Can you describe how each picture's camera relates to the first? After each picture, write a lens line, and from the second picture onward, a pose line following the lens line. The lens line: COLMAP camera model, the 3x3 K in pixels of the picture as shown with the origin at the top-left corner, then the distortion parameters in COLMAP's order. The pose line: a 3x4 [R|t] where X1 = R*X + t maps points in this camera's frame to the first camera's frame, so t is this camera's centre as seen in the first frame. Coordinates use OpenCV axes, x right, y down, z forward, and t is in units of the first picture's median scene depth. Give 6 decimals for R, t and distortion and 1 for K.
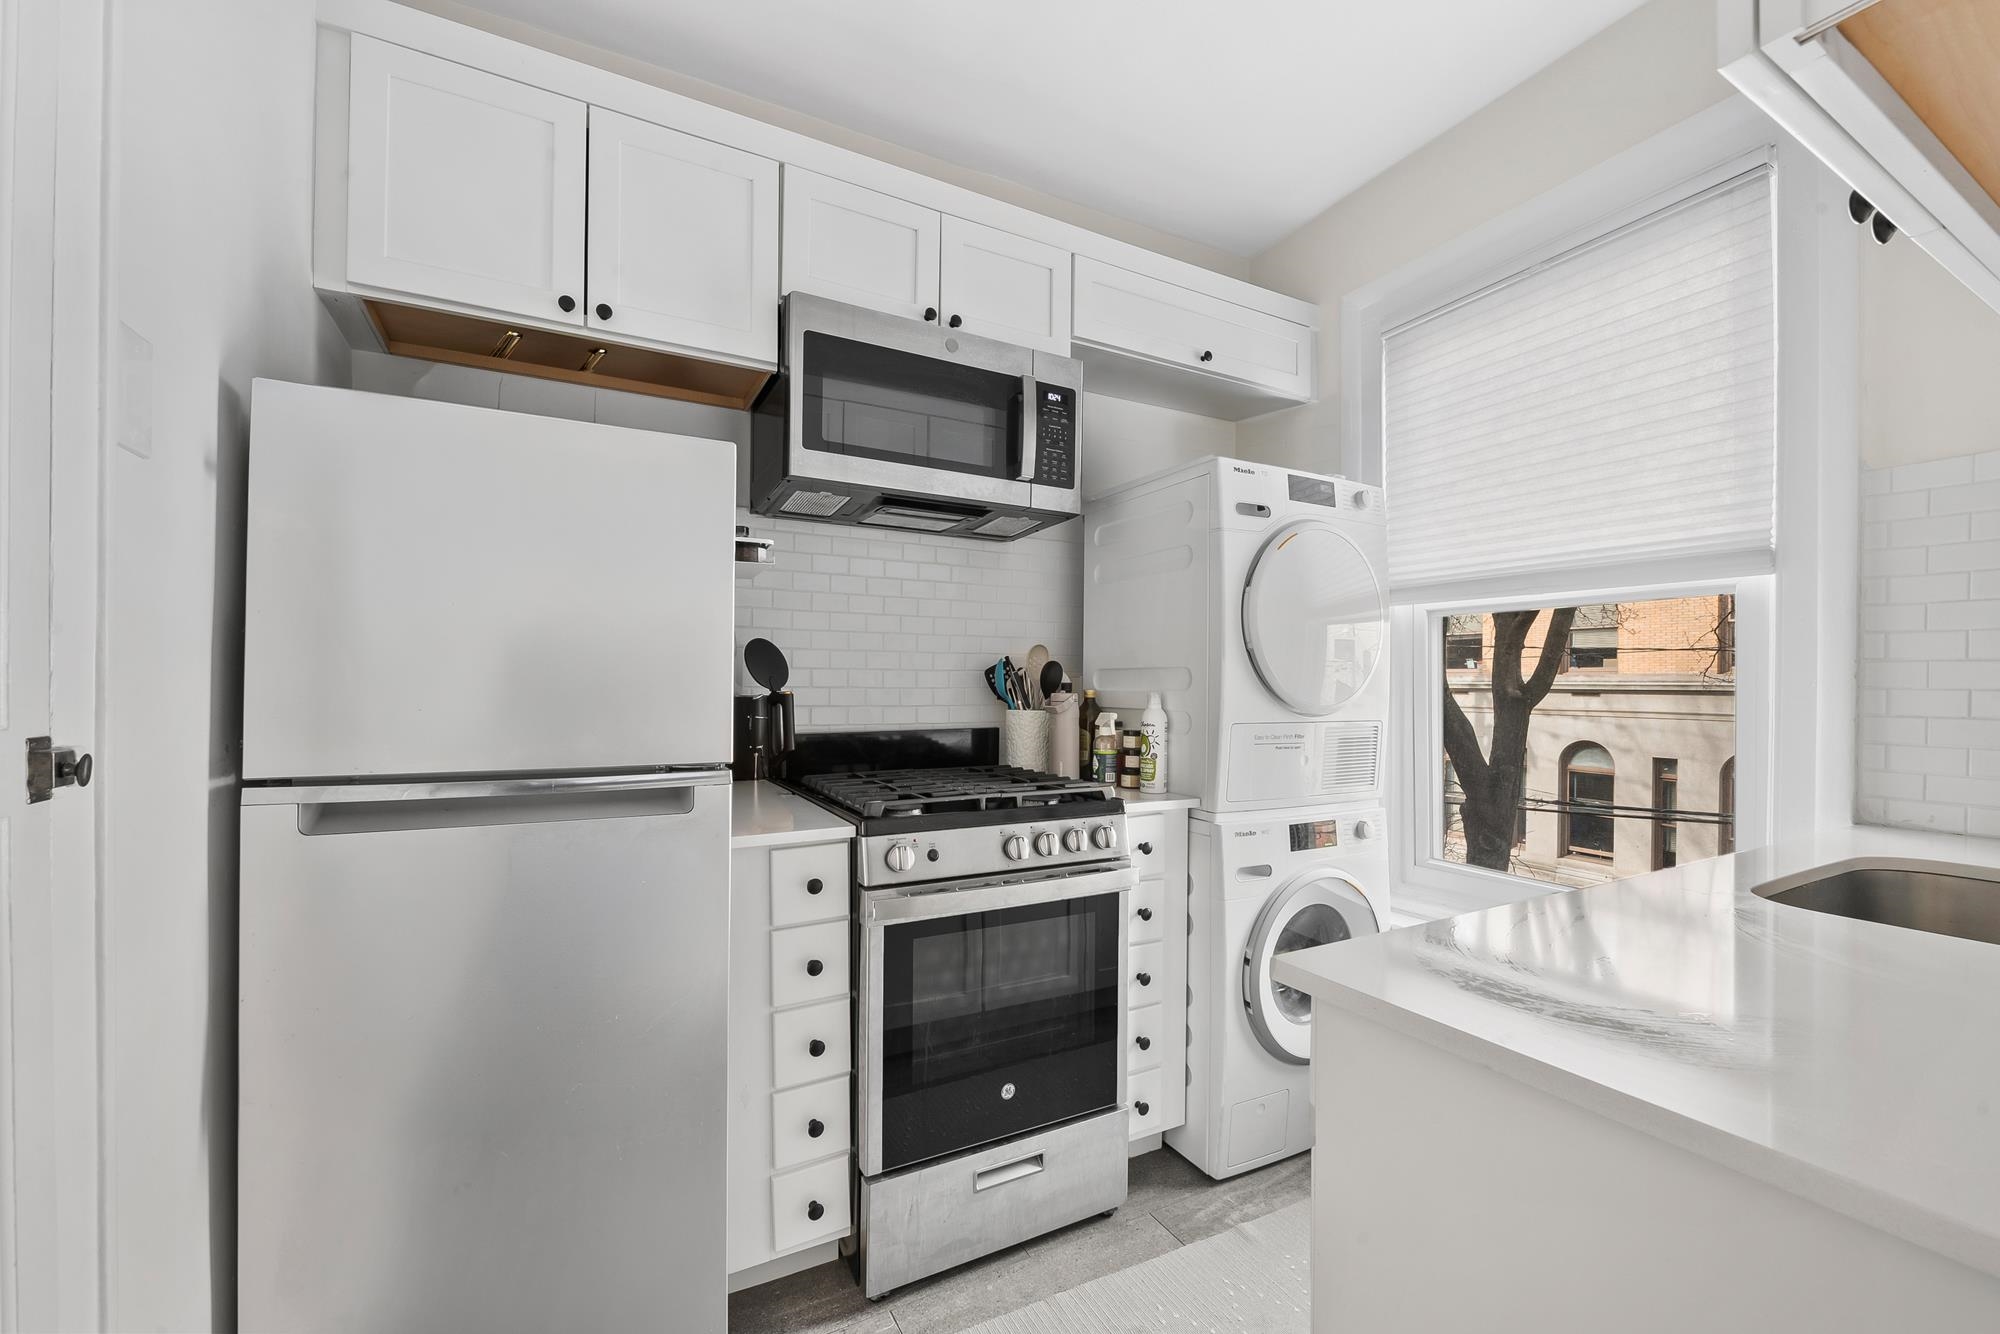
lens RADIAL K [[814.3, 0, 1000.0], [0, 814.3, 667.0], [0, 0, 1]] dist [-0.001821, -0.000594]
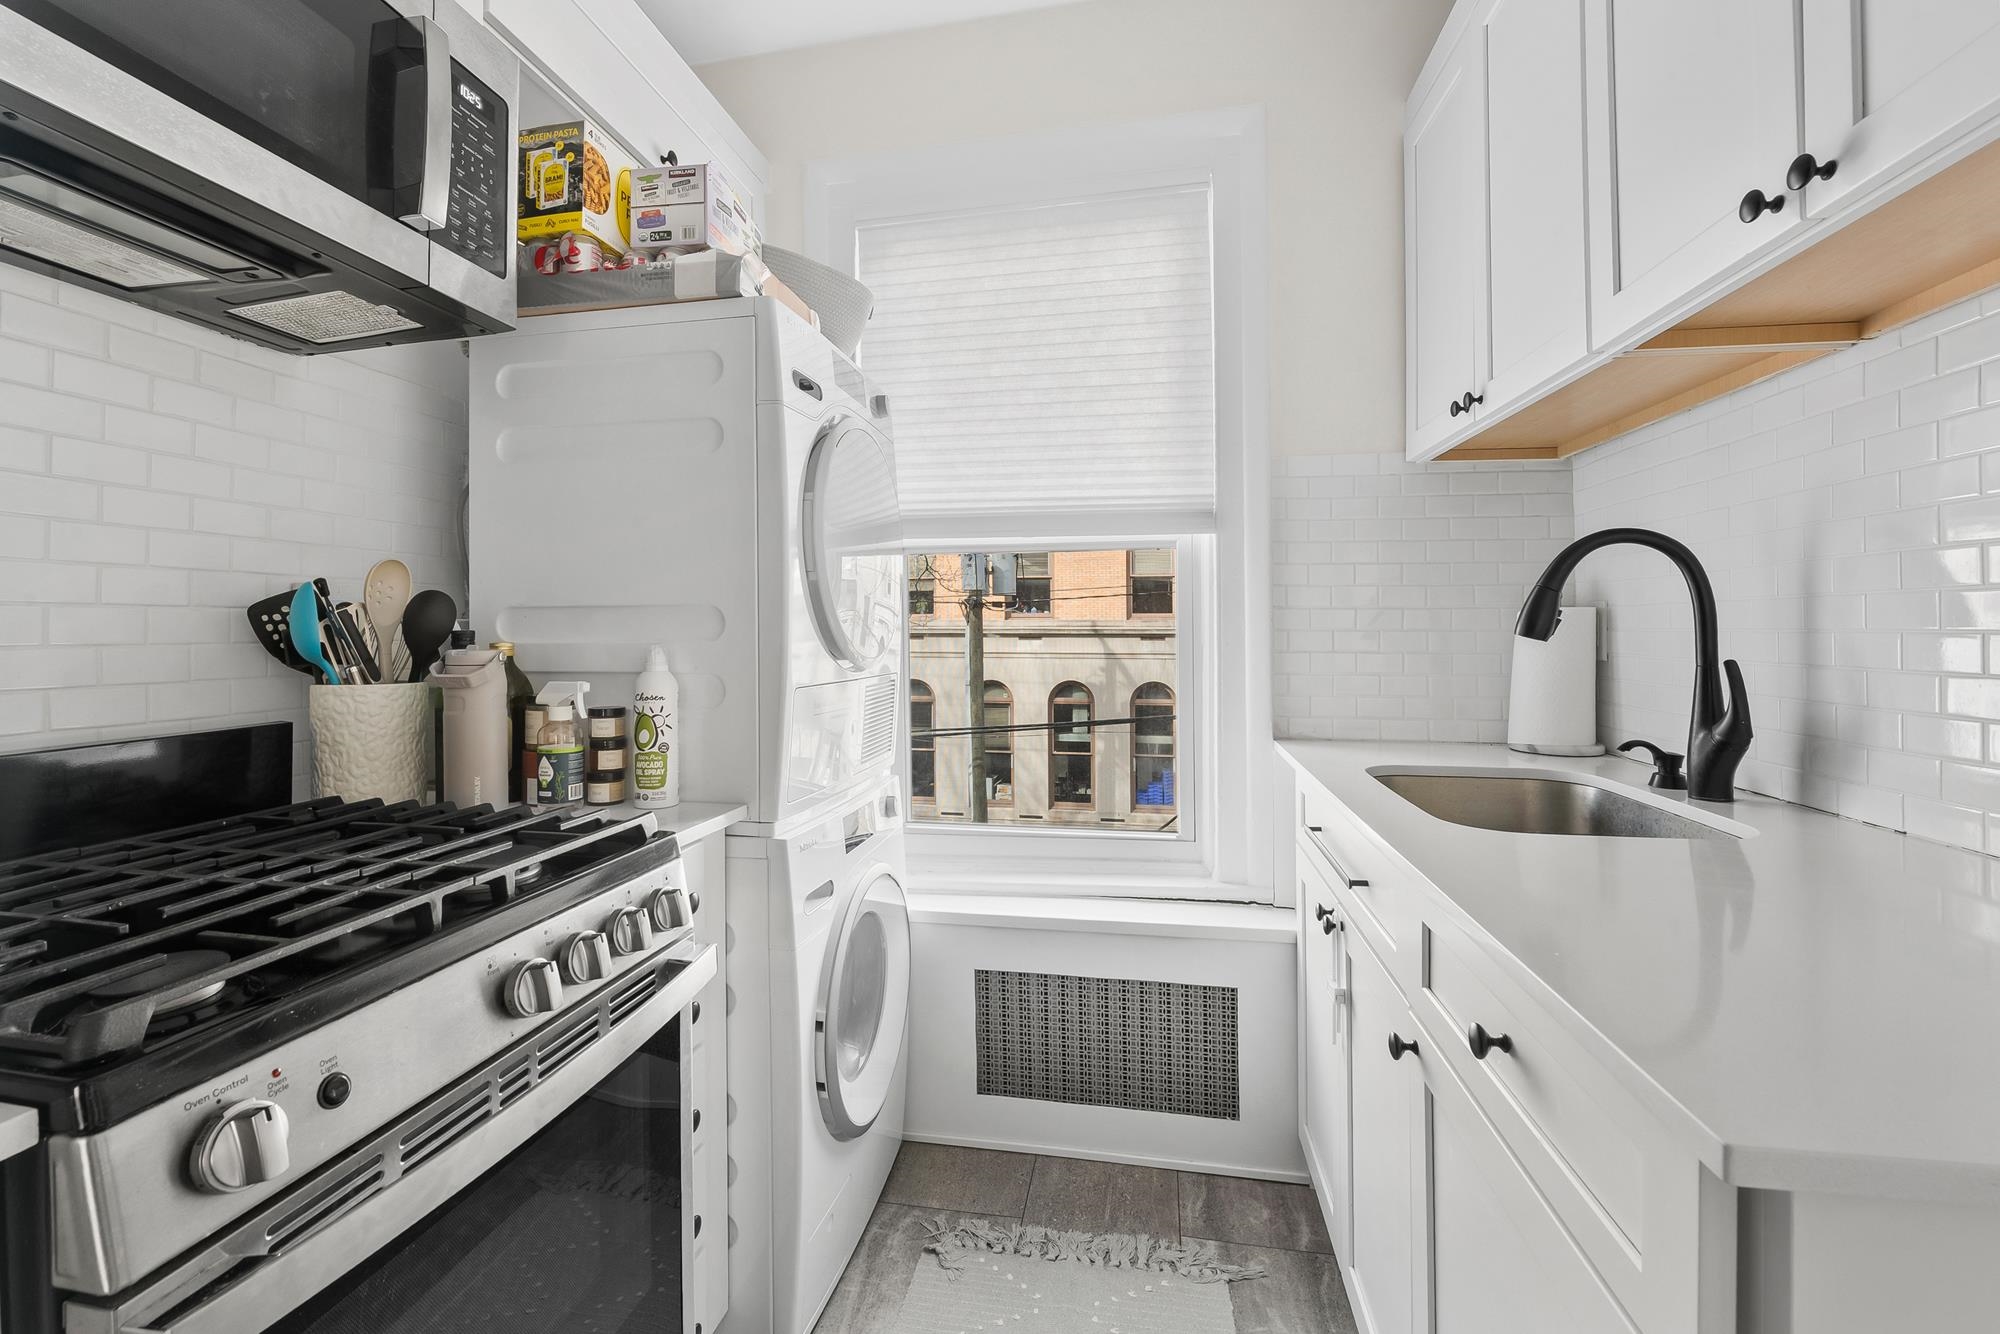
lens RADIAL K [[829.6, 0, 1002.4], [0, 829.6, 621.0], [0, 0, 1]] dist [-0.003215, -0.000700]
pose [[0.620482, 0.000324, 0.784220, -0.142585], [-0.008966, 0.999937, 0.006681, 0.005877], [-0.784169, -0.011176, 0.620447, 0.390534]]
